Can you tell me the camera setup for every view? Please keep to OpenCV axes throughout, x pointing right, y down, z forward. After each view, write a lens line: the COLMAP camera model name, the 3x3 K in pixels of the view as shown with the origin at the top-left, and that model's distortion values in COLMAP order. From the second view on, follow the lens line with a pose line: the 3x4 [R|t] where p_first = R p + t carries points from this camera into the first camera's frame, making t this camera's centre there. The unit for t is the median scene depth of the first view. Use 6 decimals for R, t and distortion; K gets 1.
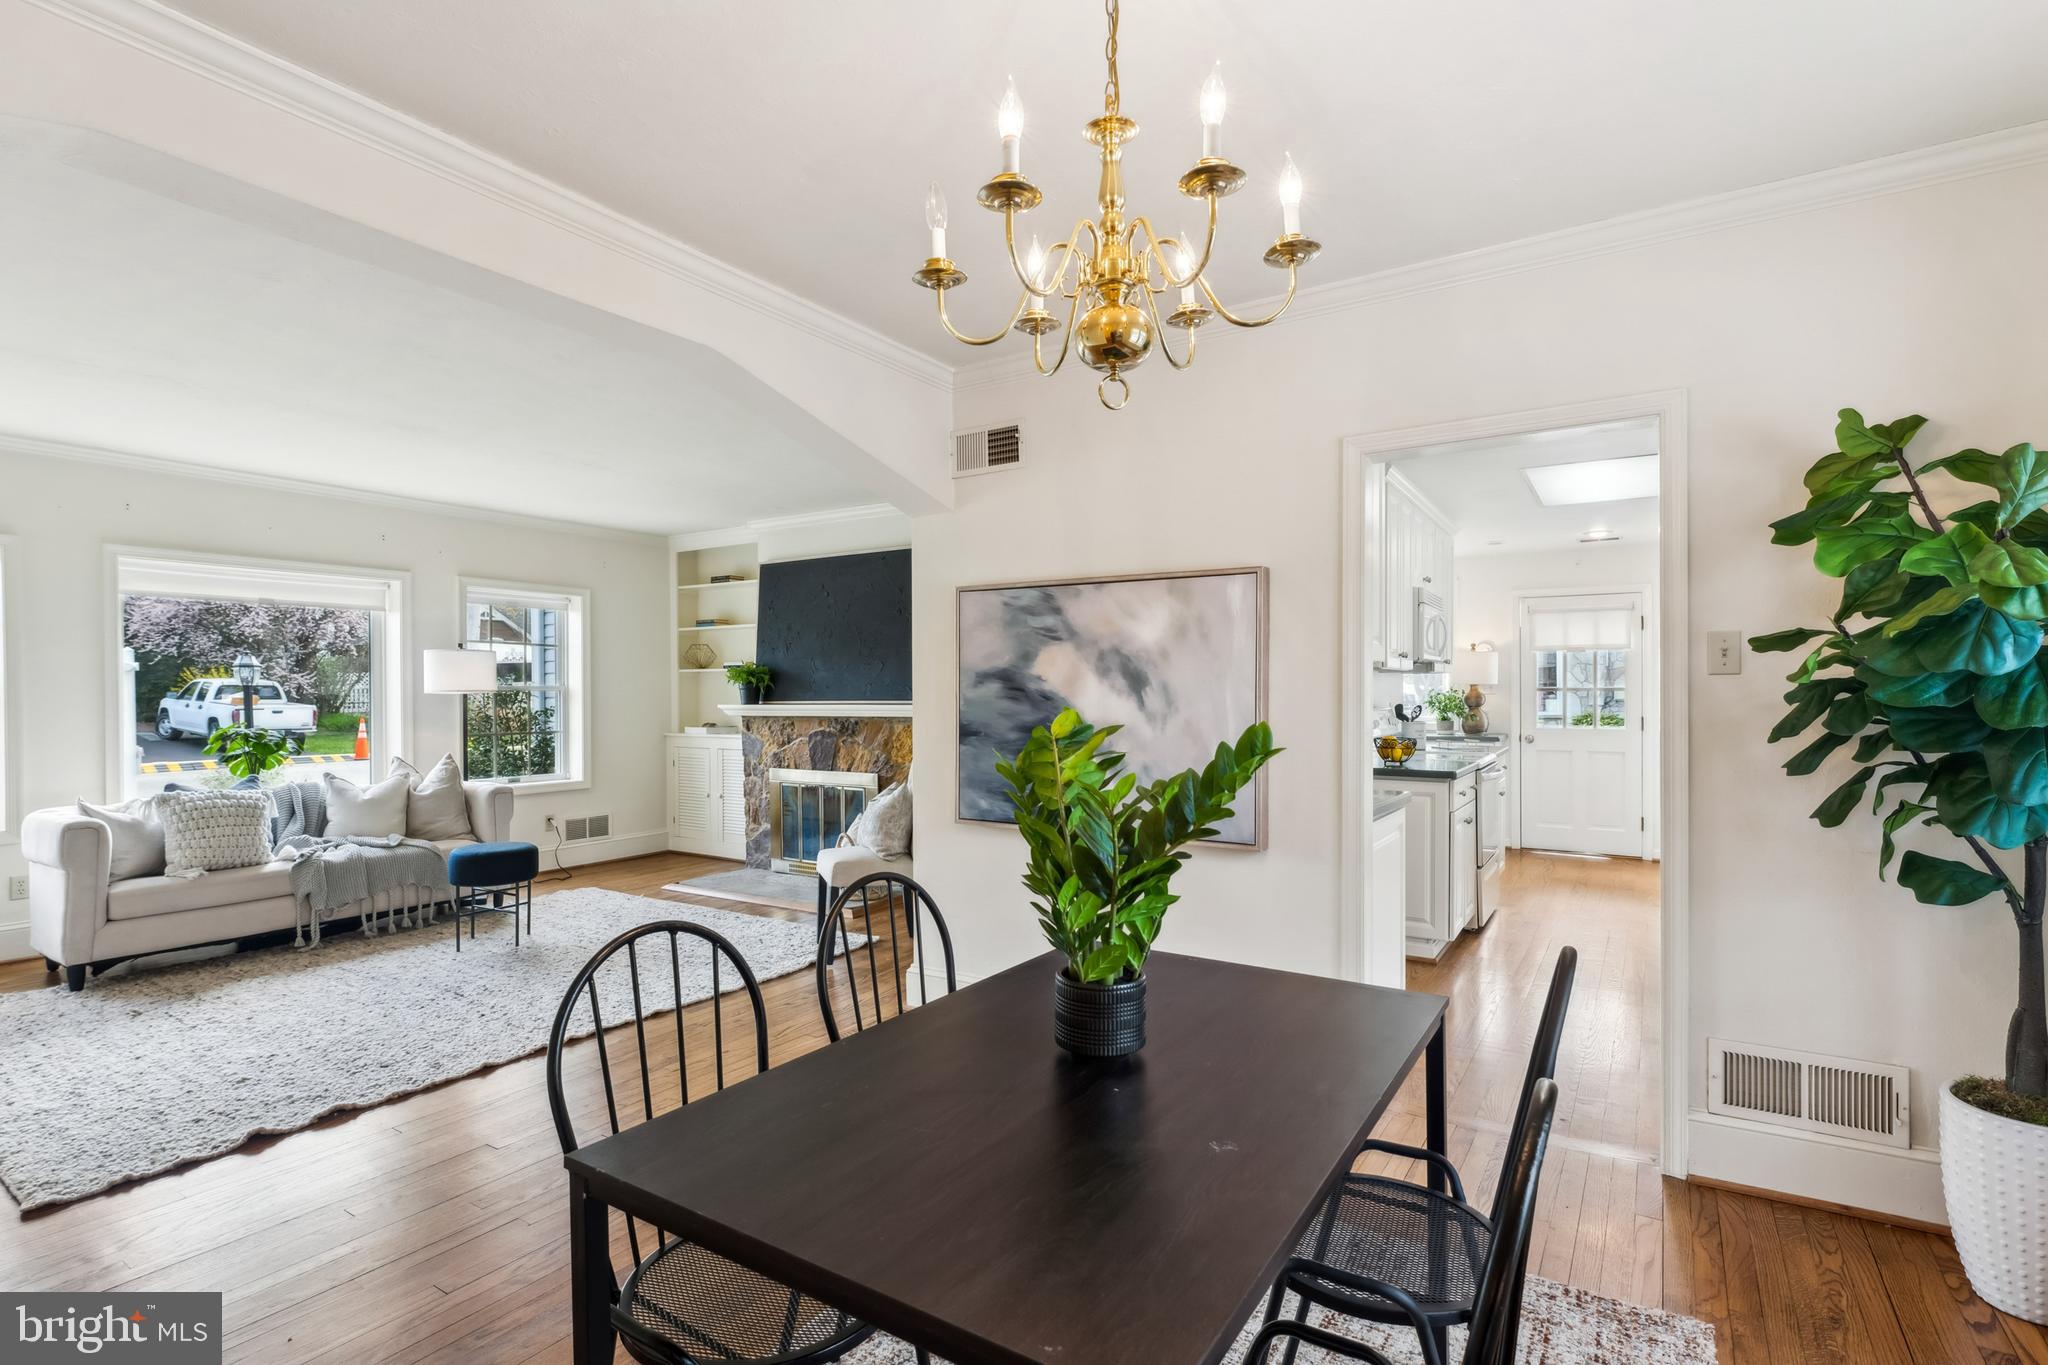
lens RADIAL K [[977.1, 0, 1024.5], [0, 977.1, 697.6], [0, 0, 1]] dist [0.001113, 0.000224]
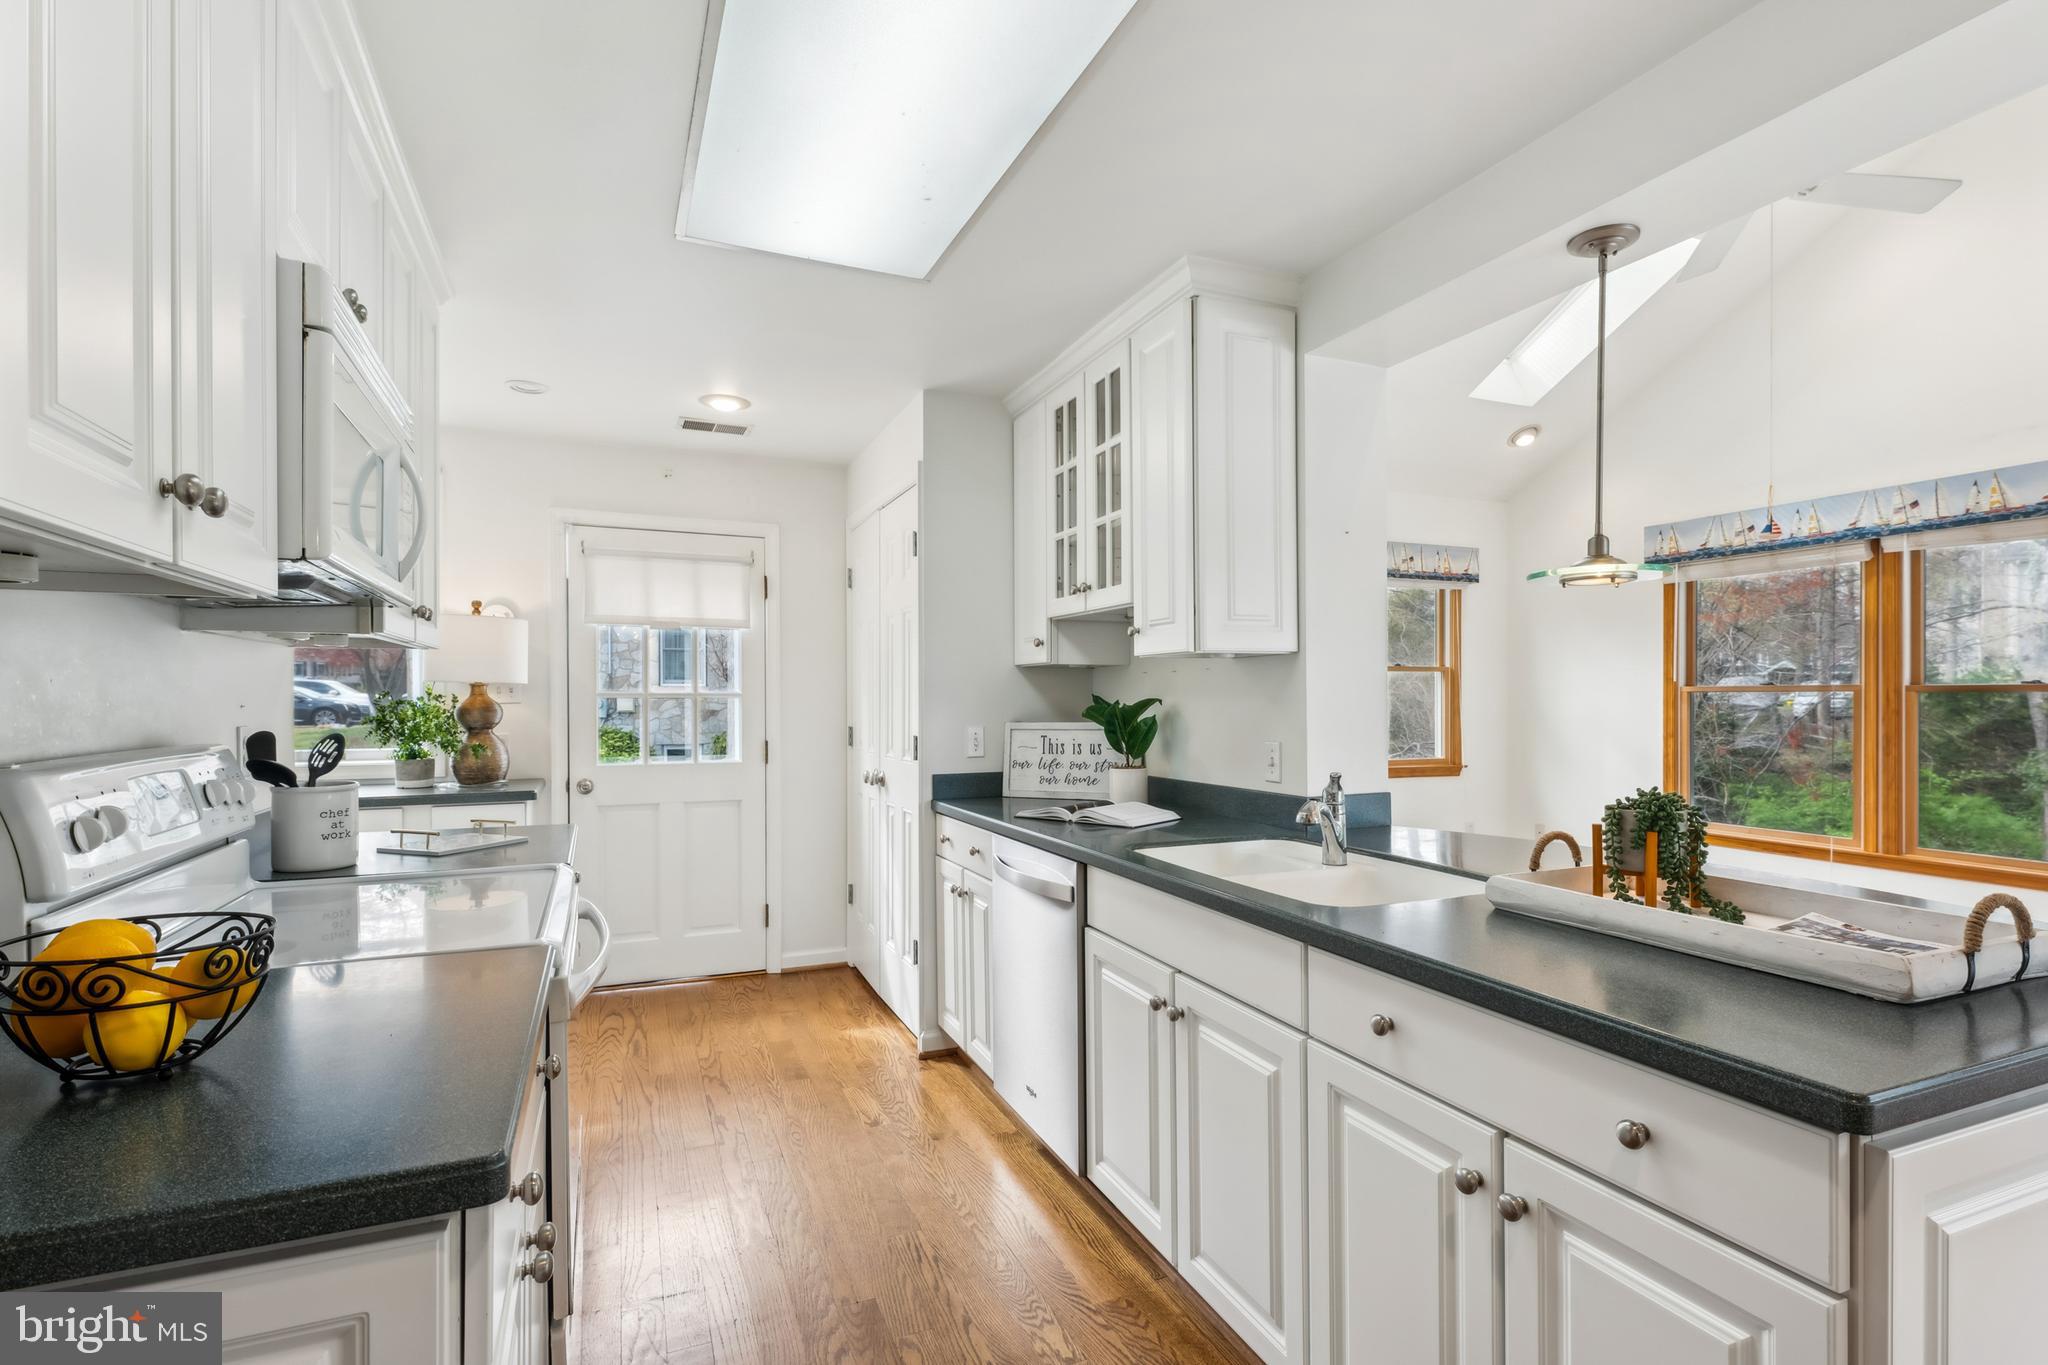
lens RADIAL K [[977.1, 0, 1024.5], [0, 977.1, 697.6], [0, 0, 1]] dist [0.001113, 0.000224]
pose [[0.564861, 0.004854, 0.825172, 0.437924], [0.006314, 0.999928, -0.010204, 0.000854], [-0.825162, 0.010974, 0.564790, 1.036803]]
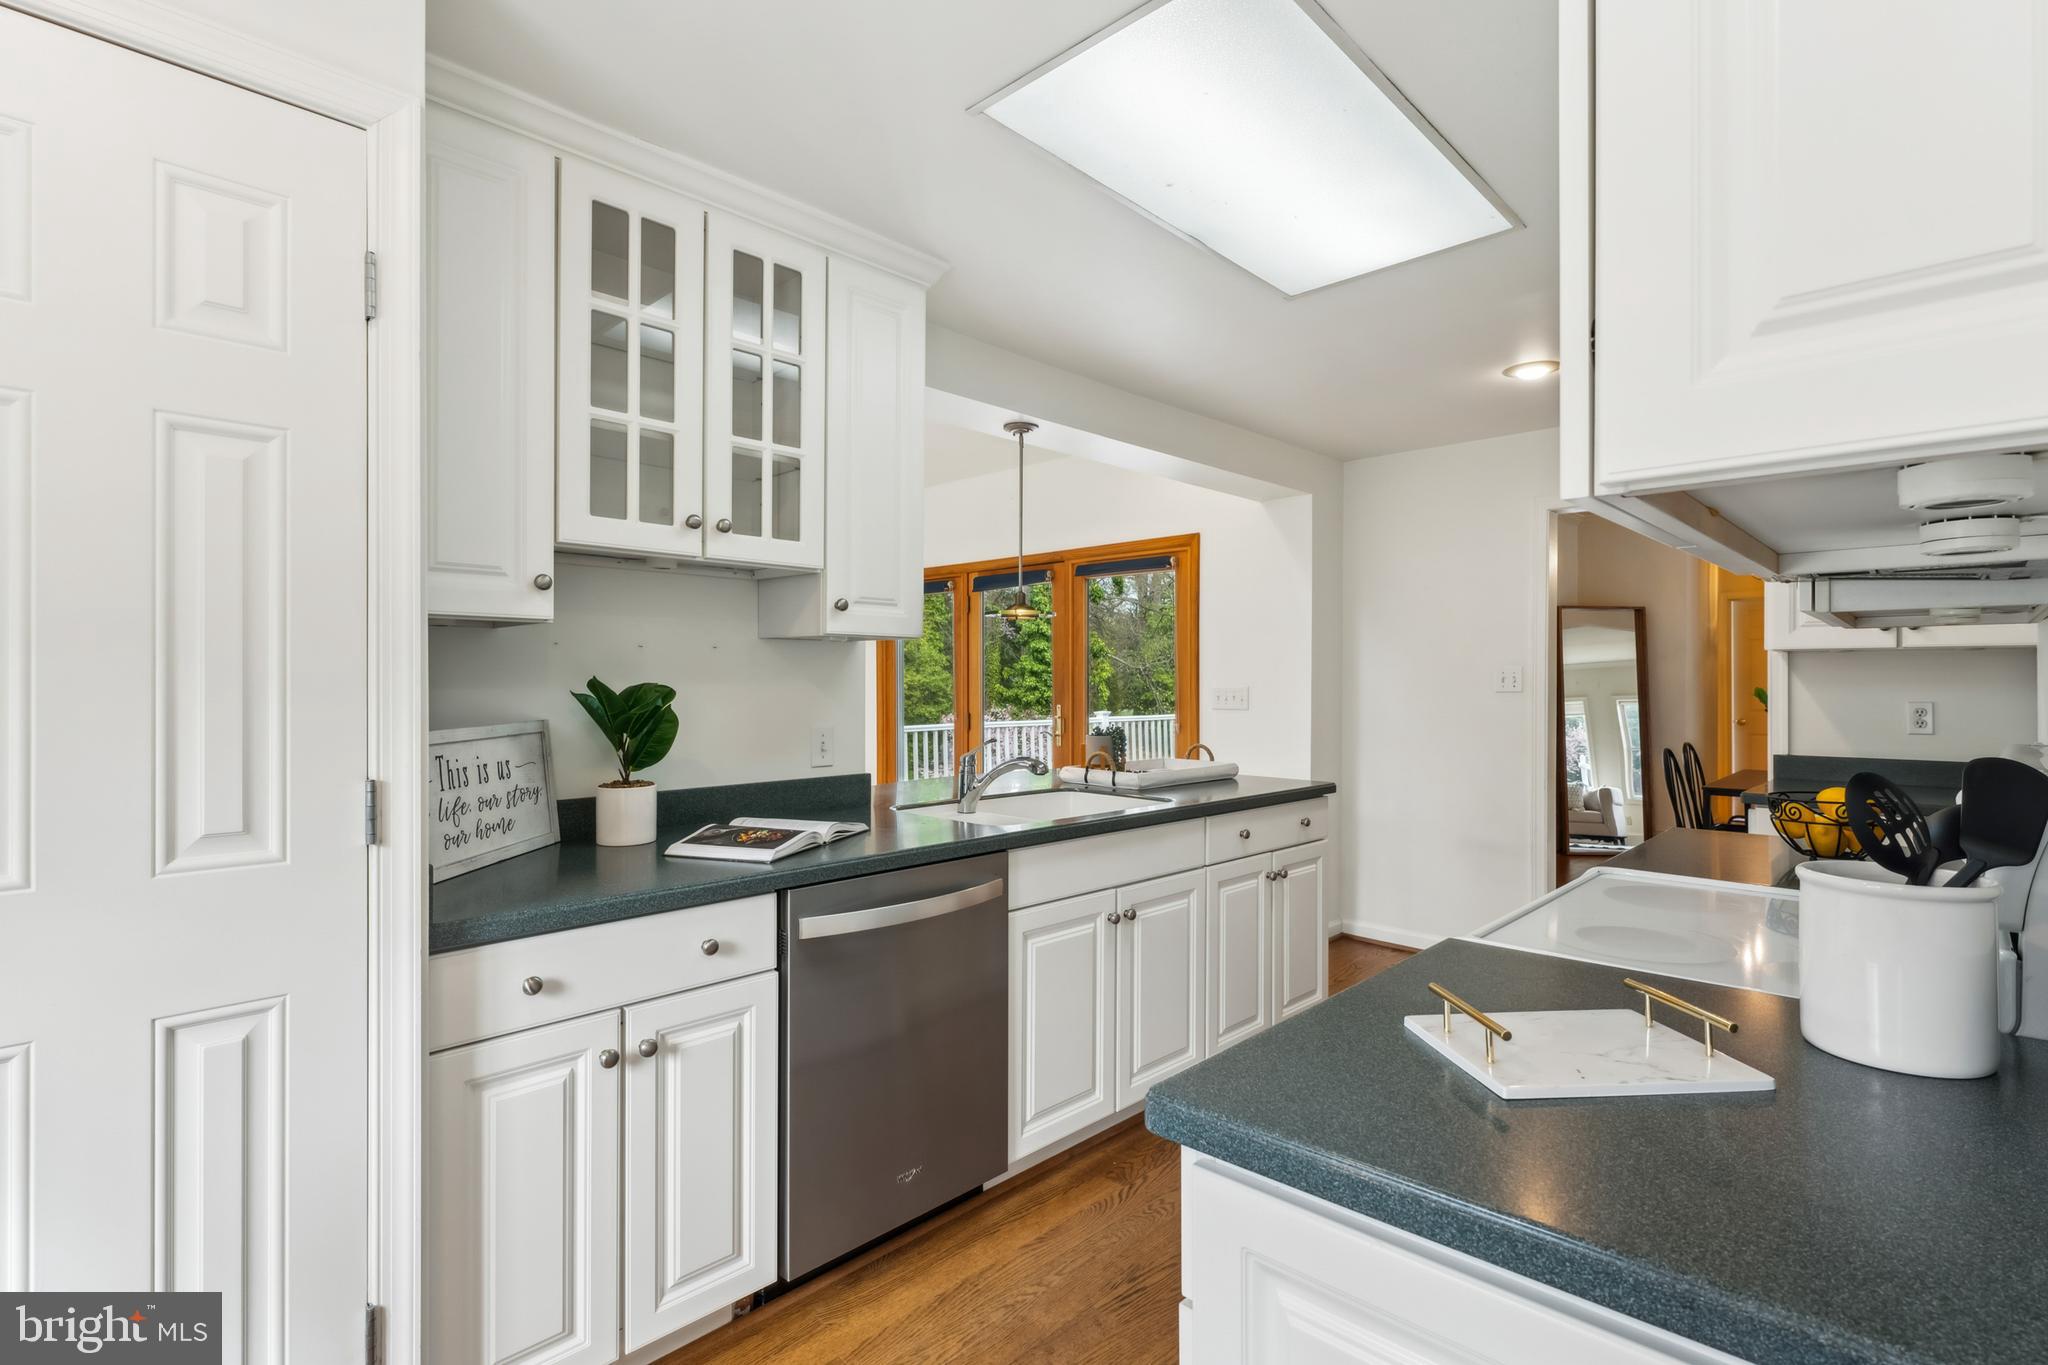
lens RADIAL K [[984.7, 0, 1024.0], [0, 984.7, 682.5], [0, 0, 1]] dist [0.000286, 0.000040]
pose [[-0.980102, 0.005942, 0.198404, 0.999012], [0.007864, 0.999929, 0.008900, -0.015000], [-0.198337, 0.010283, -0.980080, 2.332370]]
